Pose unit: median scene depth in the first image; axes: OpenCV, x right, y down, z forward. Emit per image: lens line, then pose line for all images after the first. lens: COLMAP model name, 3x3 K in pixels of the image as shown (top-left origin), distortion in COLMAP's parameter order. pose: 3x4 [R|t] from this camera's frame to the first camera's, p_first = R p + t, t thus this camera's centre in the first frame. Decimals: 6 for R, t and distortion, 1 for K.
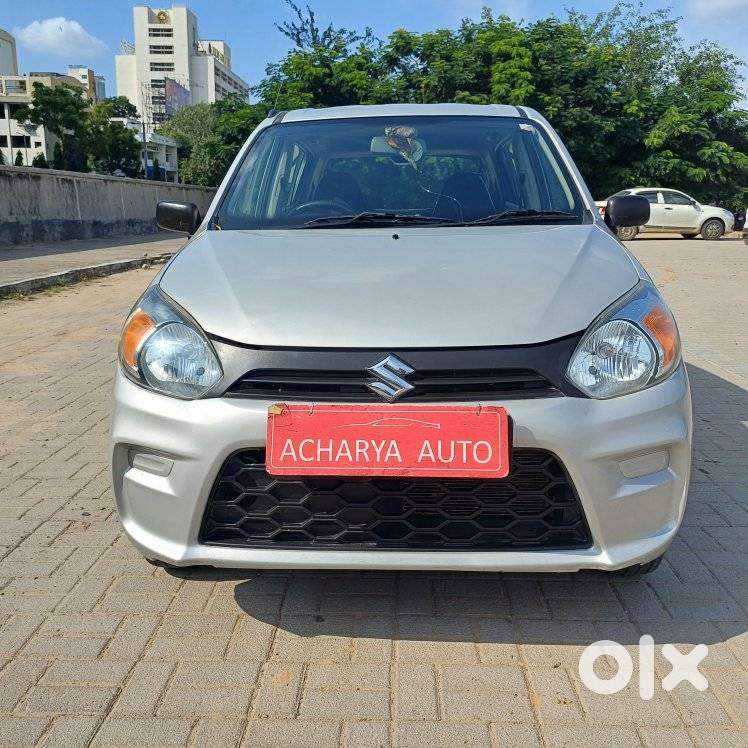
lens RADIAL K [[769.1, 0, 368.8], [0, 769.1, 361.6], [0, 0, 1]] dist [0.050755, 0.000000]
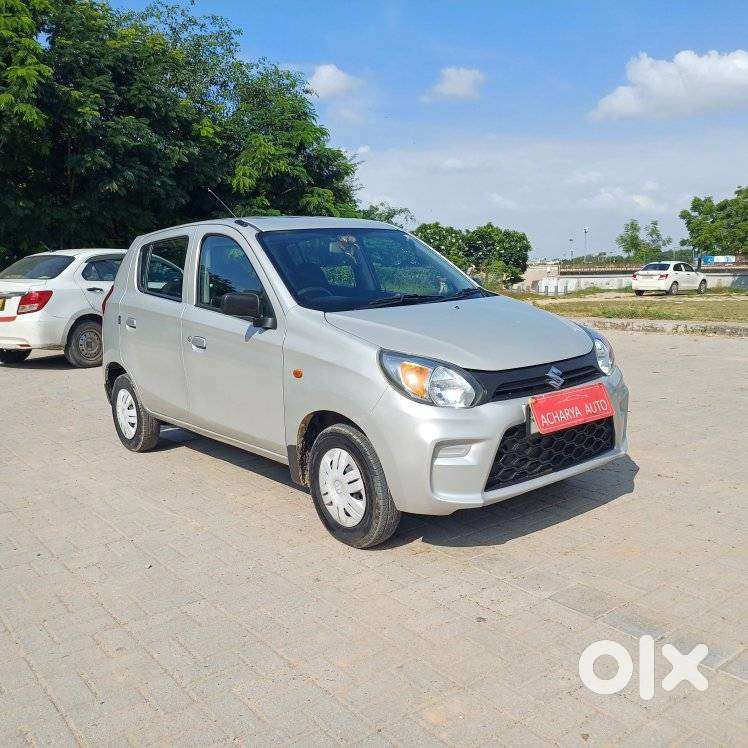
lens RADIAL K [[769.1, 0, 373.7], [0, 769.1, 370.4], [0, 0, 1]] dist [0.050755, 0.000000]
pose [[0.732092, -0.121590, 0.670267, -1.511529], [0.169559, 0.985499, -0.006425, -0.058234], [-0.659766, 0.118353, 0.742092, -0.129162]]
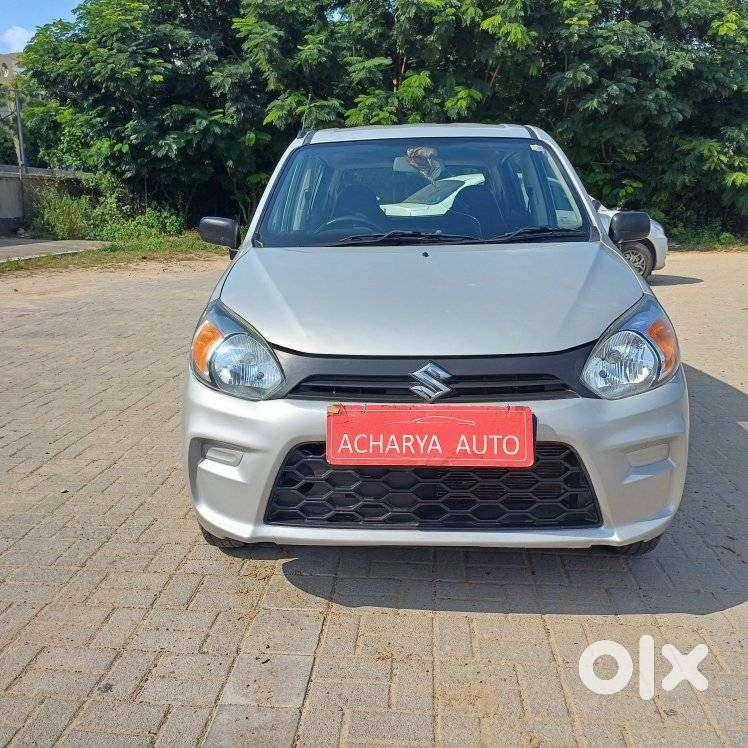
lens RADIAL K [[769.1, 0, 360.1], [0, 769.1, 372.9], [0, 0, 1]] dist [0.050755, 0.000000]
pose [[0.999995, -0.002506, -0.001717, -0.072267], [0.002541, 0.999781, 0.020791, -0.015882], [0.001664, -0.020796, 0.999782, -0.157018]]
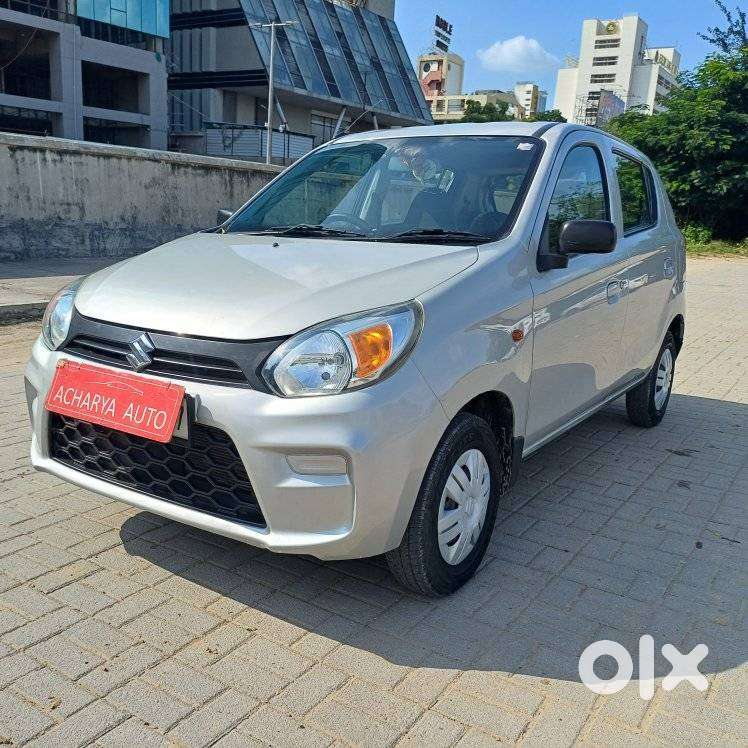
lens RADIAL K [[769.1, 0, 366.5], [0, 769.1, 377.2], [0, 0, 1]] dist [0.050755, 0.000000]
pose [[0.861614, 0.145943, -0.486129, 0.906249], [-0.144030, 0.988701, 0.041544, -0.041097], [0.486700, 0.034222, 0.872899, 0.082520]]
